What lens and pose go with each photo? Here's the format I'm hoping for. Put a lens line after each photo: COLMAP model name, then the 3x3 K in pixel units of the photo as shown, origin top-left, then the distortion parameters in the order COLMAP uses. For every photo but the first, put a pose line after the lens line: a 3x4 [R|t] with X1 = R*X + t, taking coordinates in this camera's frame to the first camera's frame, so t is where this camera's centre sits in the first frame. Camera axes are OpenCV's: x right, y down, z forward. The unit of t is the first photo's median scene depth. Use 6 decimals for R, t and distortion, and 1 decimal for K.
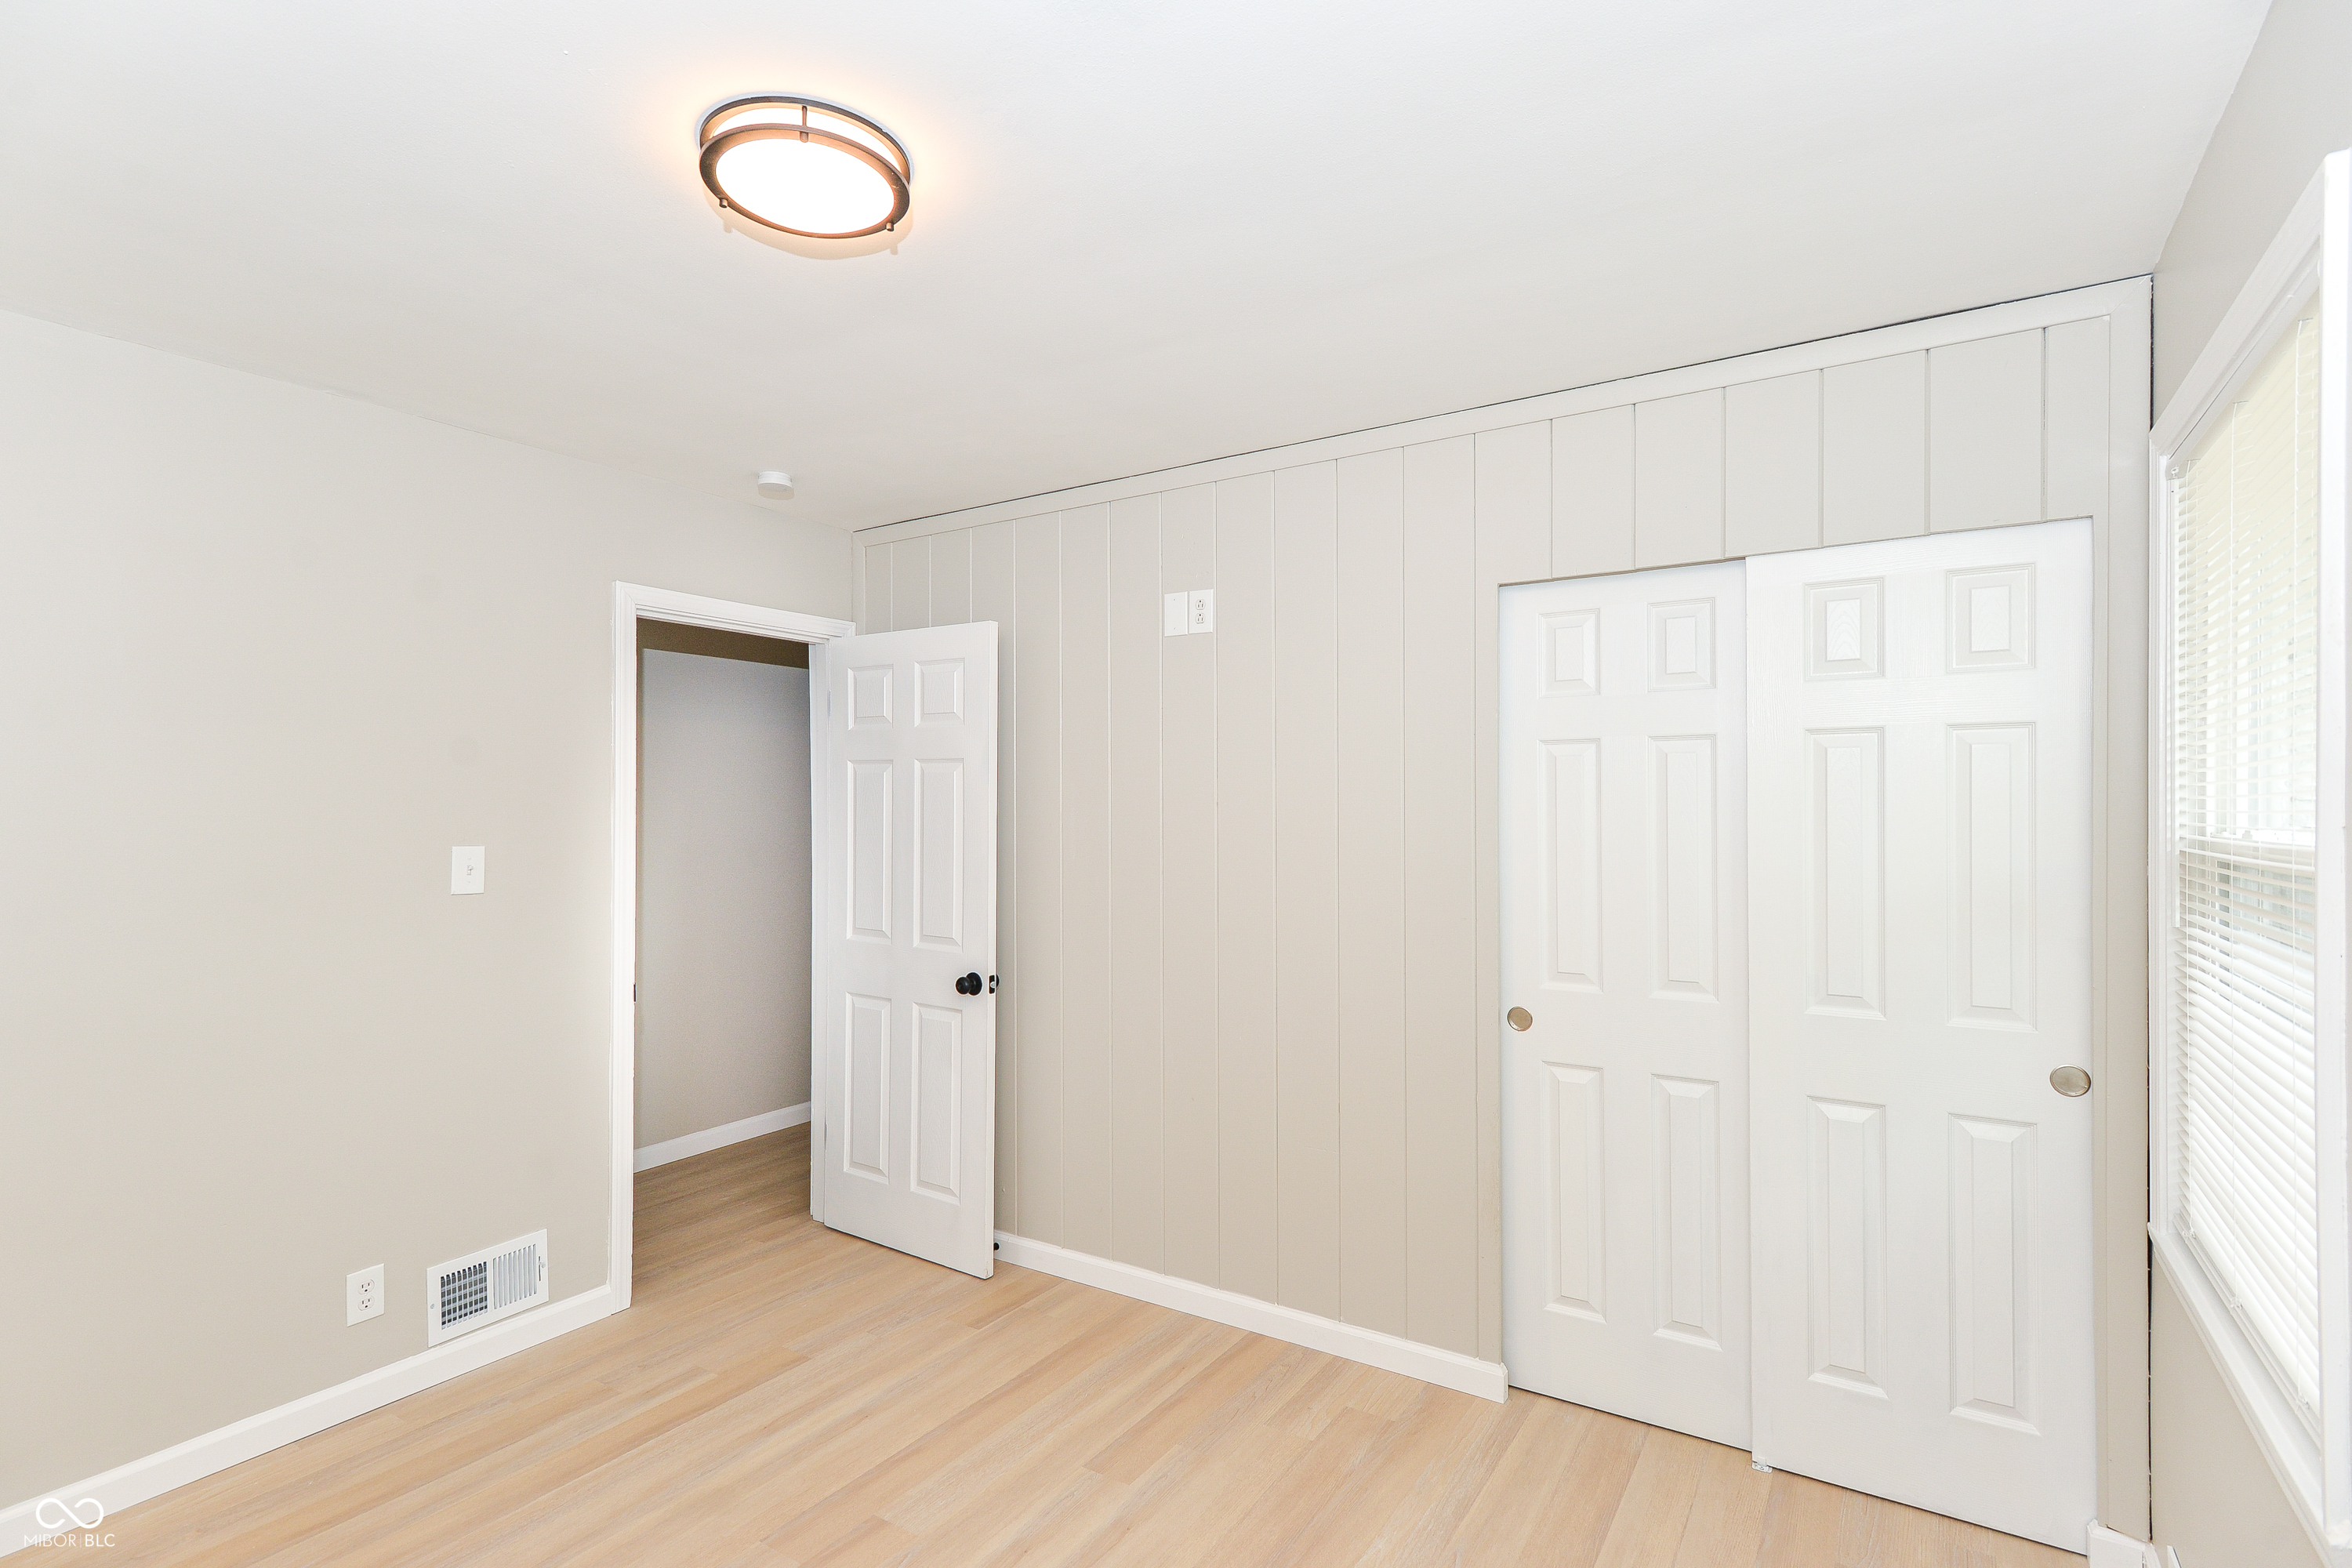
lens RADIAL K [[1119.7, 0, 1143.4], [0, 1119.7, 808.5], [0, 0, 1]] dist [0.001259, -0.000122]
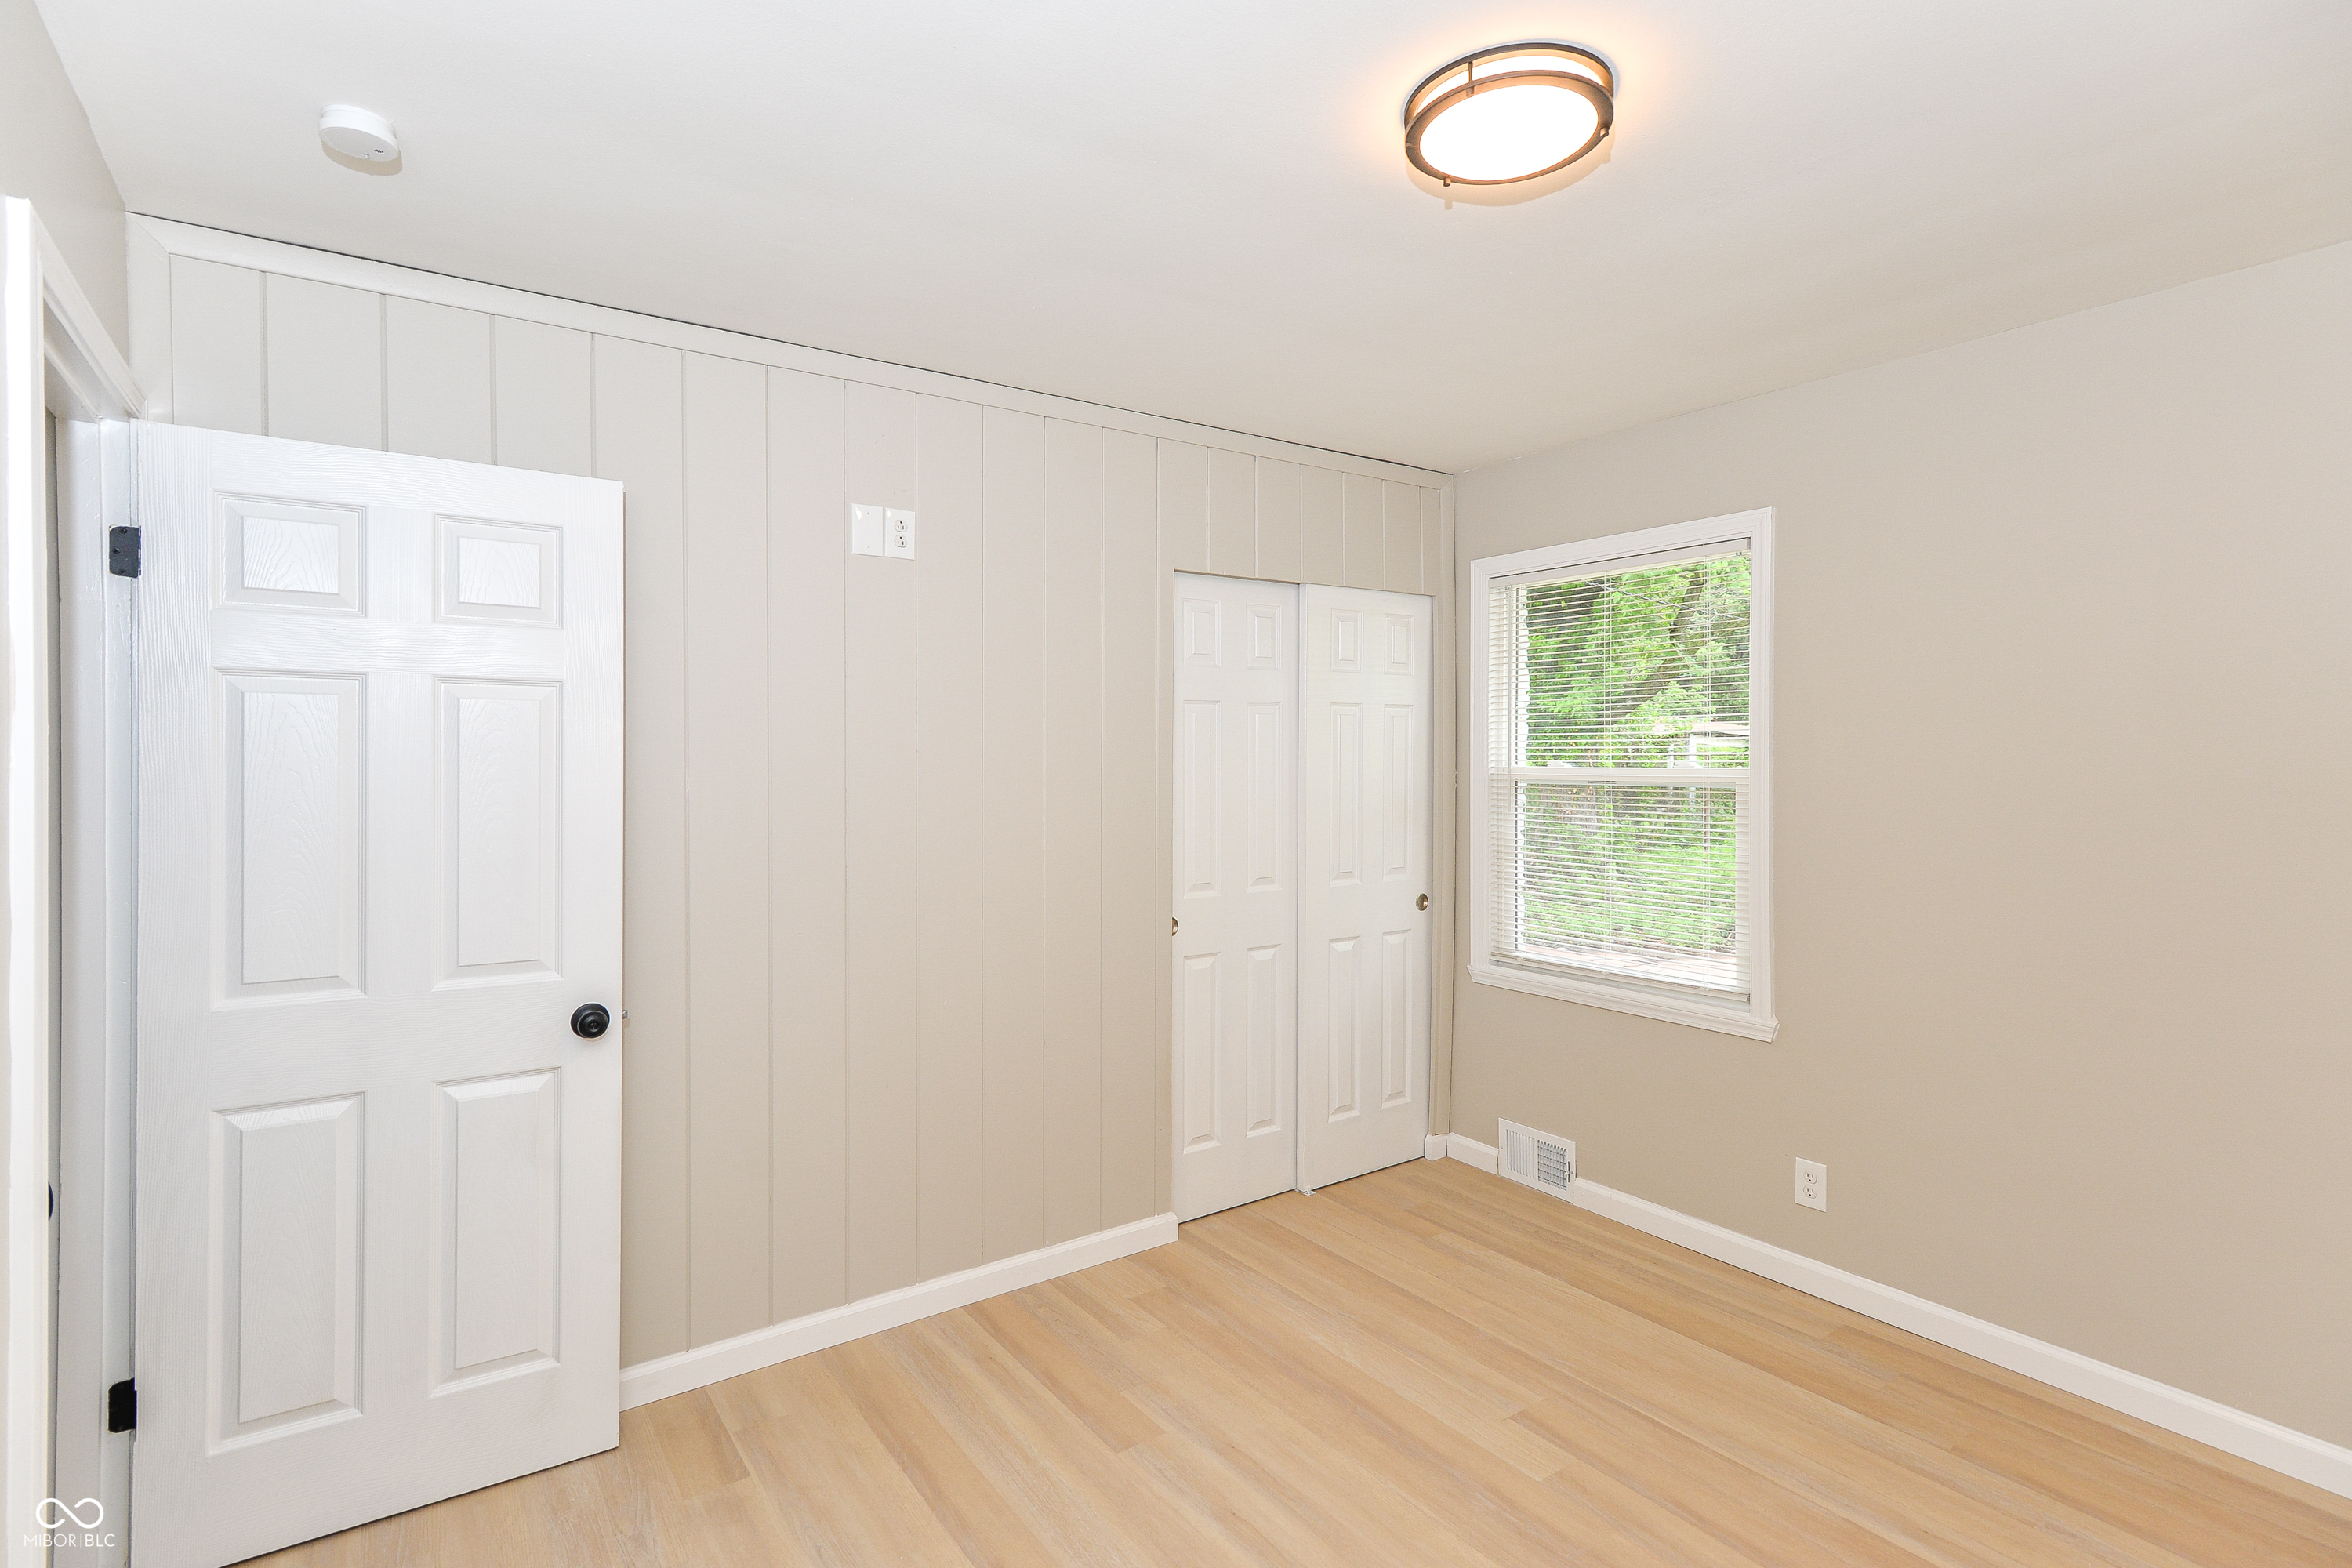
lens RADIAL K [[1141.7, 0, 1170.4], [0, 1141.7, 779.3], [0, 0, 1]] dist [0.007280, -0.000219]
pose [[0.373484, -0.023527, 0.927338, -0.827815], [0.004040, 0.999710, 0.023736, -0.003131], [-0.927628, -0.005119, 0.373471, 0.541171]]
